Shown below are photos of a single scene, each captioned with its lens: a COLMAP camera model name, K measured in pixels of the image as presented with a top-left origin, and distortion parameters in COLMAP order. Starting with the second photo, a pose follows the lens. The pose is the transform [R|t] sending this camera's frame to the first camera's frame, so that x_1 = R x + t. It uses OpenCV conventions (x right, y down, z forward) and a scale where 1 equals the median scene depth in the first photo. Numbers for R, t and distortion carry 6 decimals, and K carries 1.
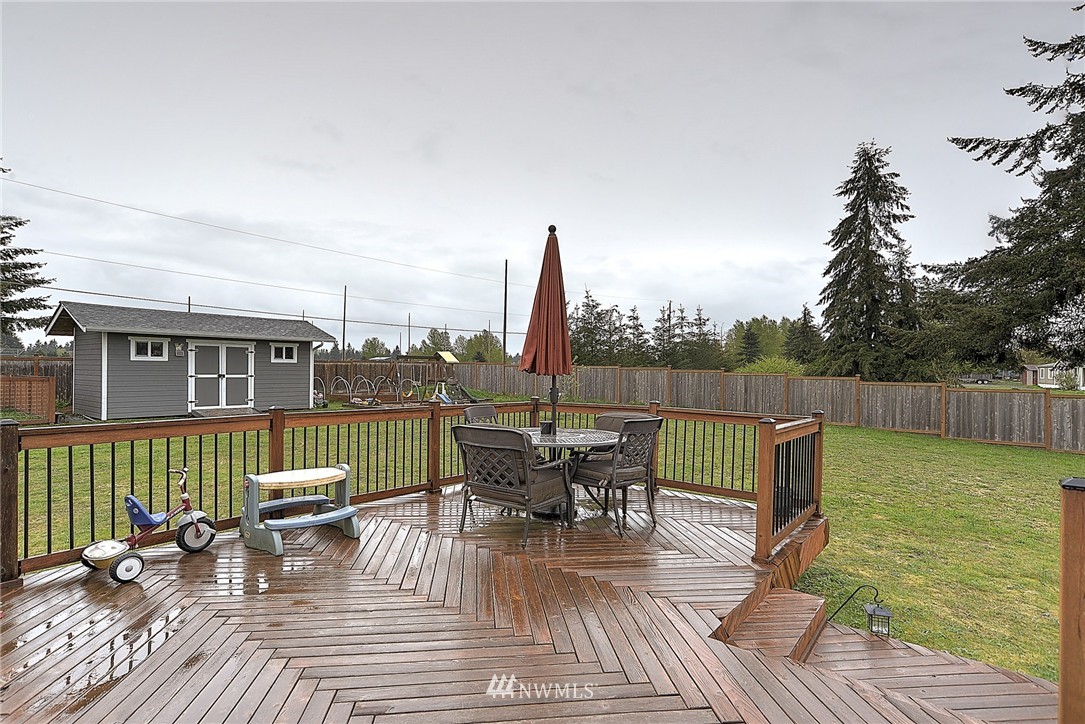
lens RADIAL K [[540.5, 0, 554.4], [0, 540.5, 368.6], [0, 0, 1]] dist [0.000672, 0.004580]
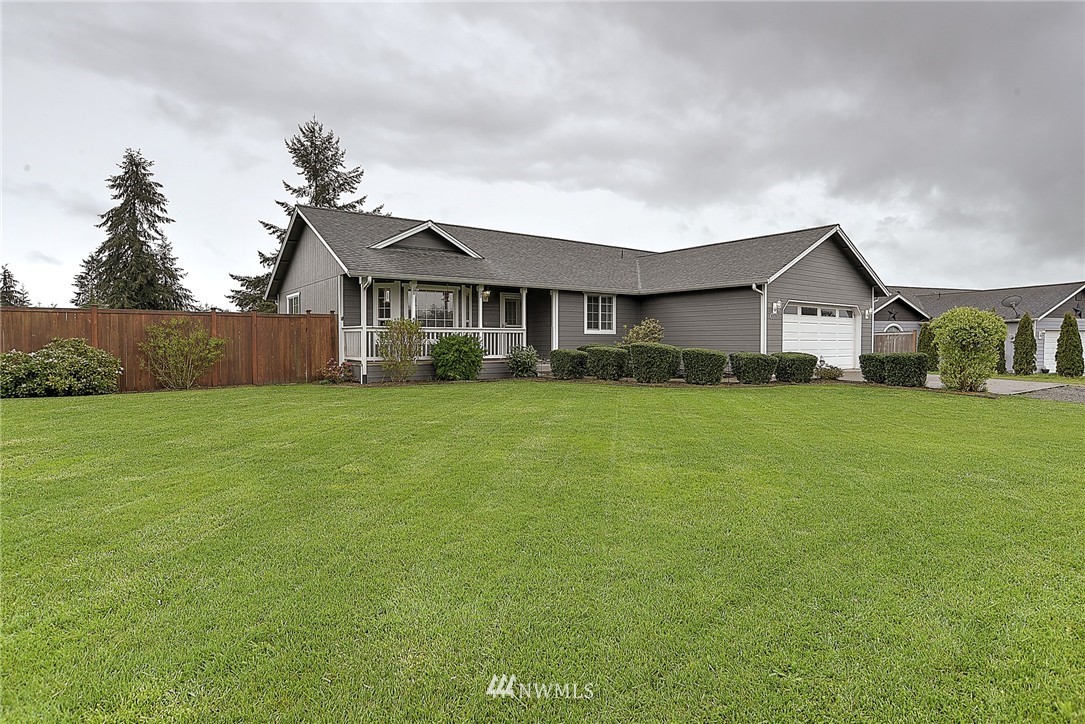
lens RADIAL K [[617.7, 0, 543.2], [0, 617.7, 359.4], [0, 0, 1]] dist [-0.033958, 0.004267]
pose [[0.288699, -0.037667, 0.956679, -0.497941], [0.005629, 0.999275, 0.037646, 0.007930], [-0.957403, -0.005483, 0.288702, -0.291770]]
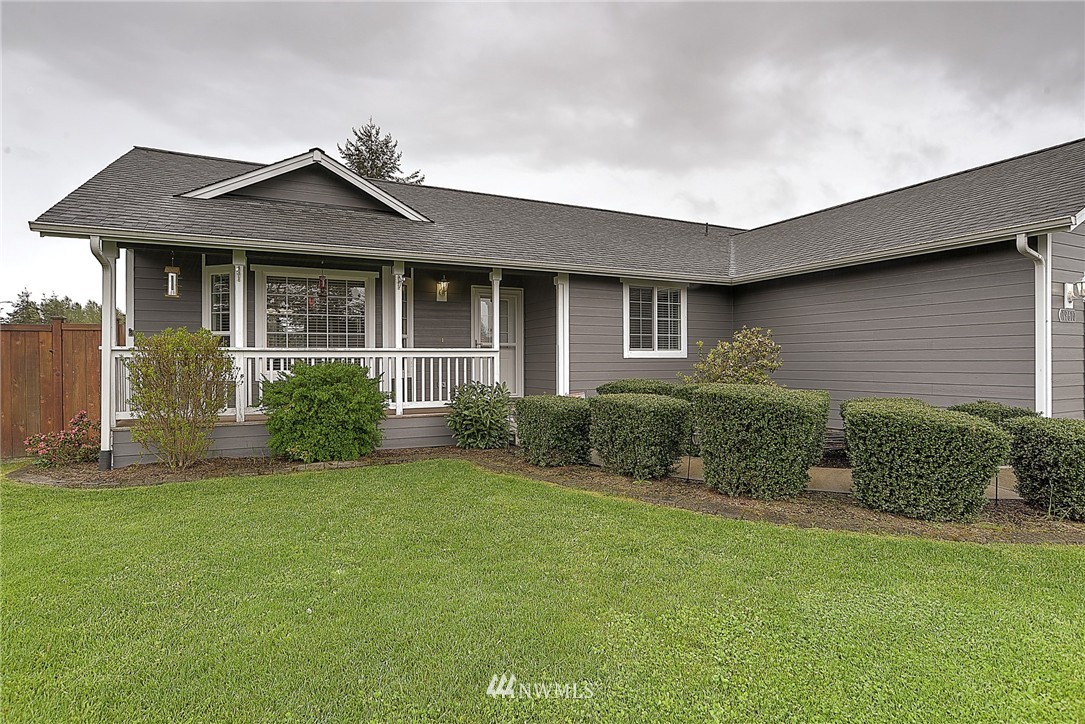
lens RADIAL K [[579.7, 0, 535.3], [0, 579.7, 362.2], [0, 0, 1]] dist [-0.010542, 0.001809]
pose [[0.469902, -0.014100, 0.882606, -0.278672], [0.009977, 0.999893, 0.010662, 0.005350], [-0.882662, 0.003796, 0.469992, -0.266848]]
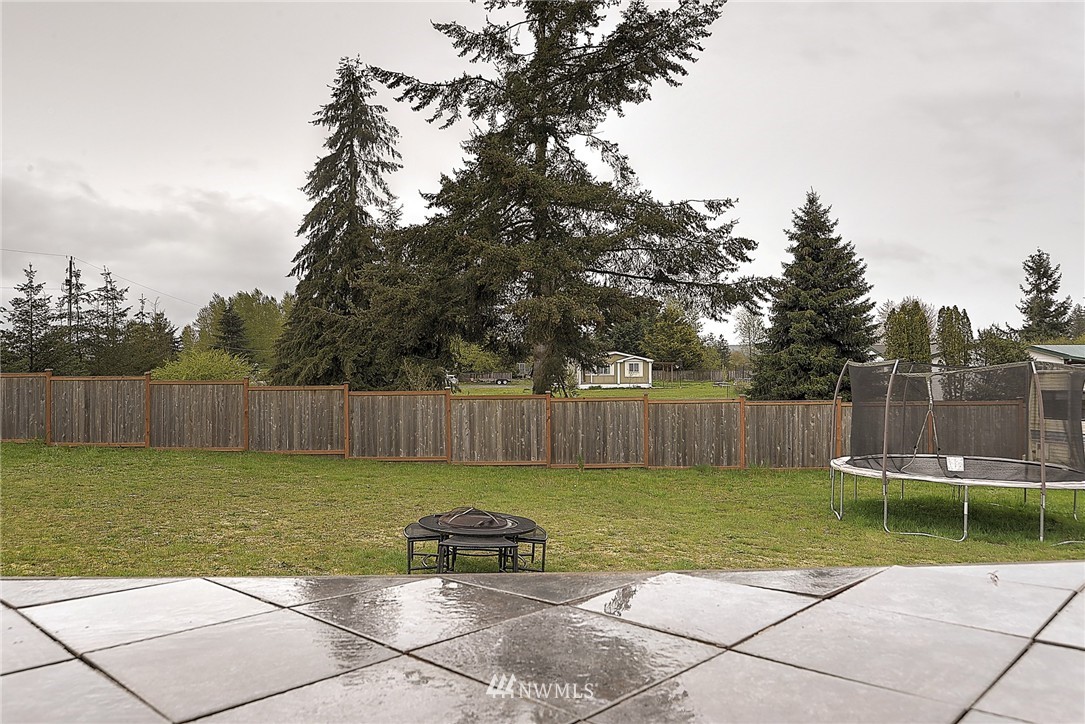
lens RADIAL K [[830.1, 0, 553.5], [0, 830.1, 363.8], [0, 0, 1]] dist [-0.051021, -0.002448]
pose [[0.768387, -0.008299, 0.639931, 0.075698], [0.013226, 0.999908, -0.002913, 0.001431], [-0.639848, 0.010702, 0.768427, -0.023853]]
